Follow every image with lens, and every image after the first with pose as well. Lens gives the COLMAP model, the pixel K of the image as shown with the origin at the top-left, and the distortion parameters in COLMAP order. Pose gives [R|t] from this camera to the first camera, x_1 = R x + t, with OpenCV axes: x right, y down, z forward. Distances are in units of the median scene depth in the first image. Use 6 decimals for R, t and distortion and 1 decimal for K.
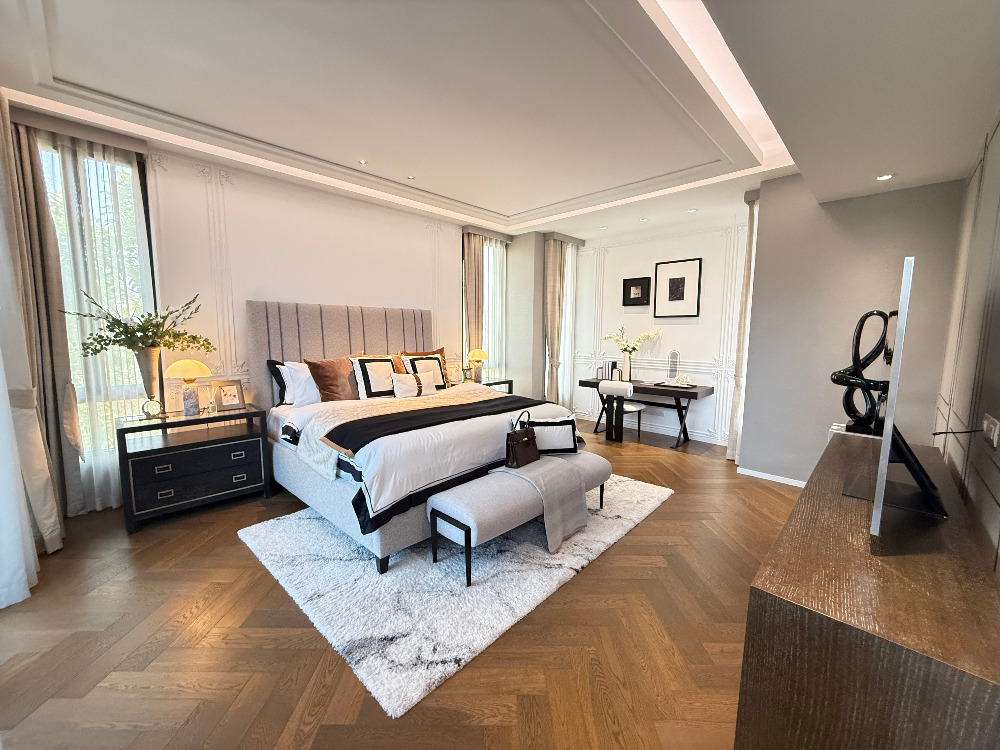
lens RADIAL K [[398.5, 0, 500.0], [0, 398.5, 376.5], [0, 0, 1]] dist [0.001557, -0.000122]
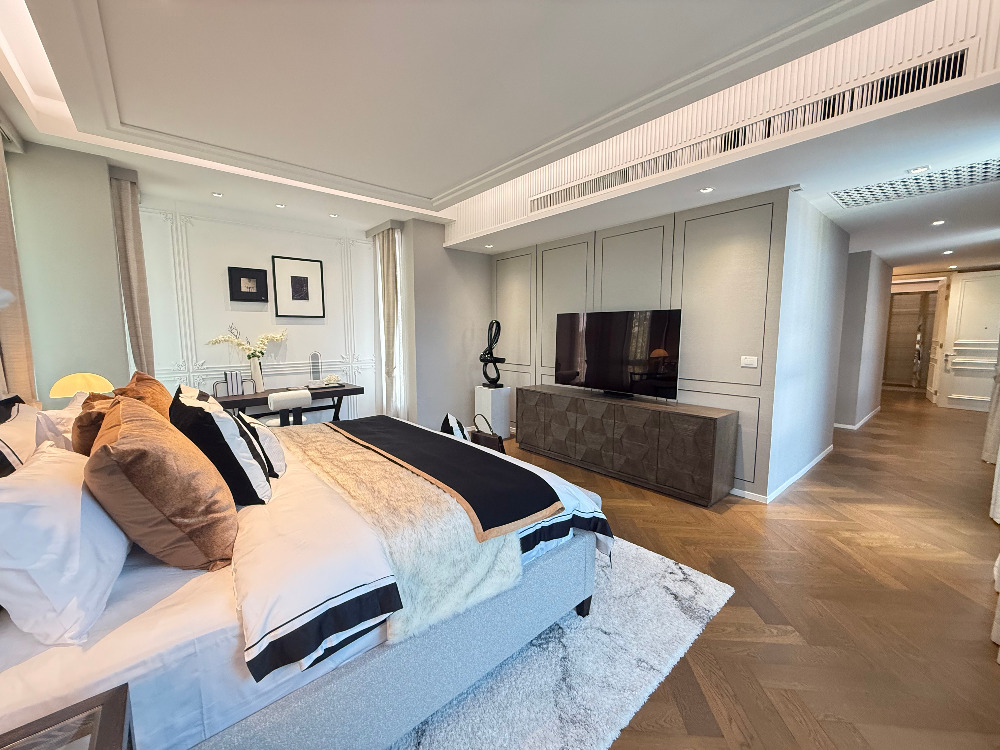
lens RADIAL K [[398.5, 0, 500.1], [0, 398.5, 369.9], [0, 0, 1]] dist [0.001557, -0.000122]
pose [[0.094389, -0.107016, 0.989767, -0.486039], [0.120800, 0.988090, 0.095315, -0.059100], [-0.988179, 0.110567, 0.106192, 0.450888]]
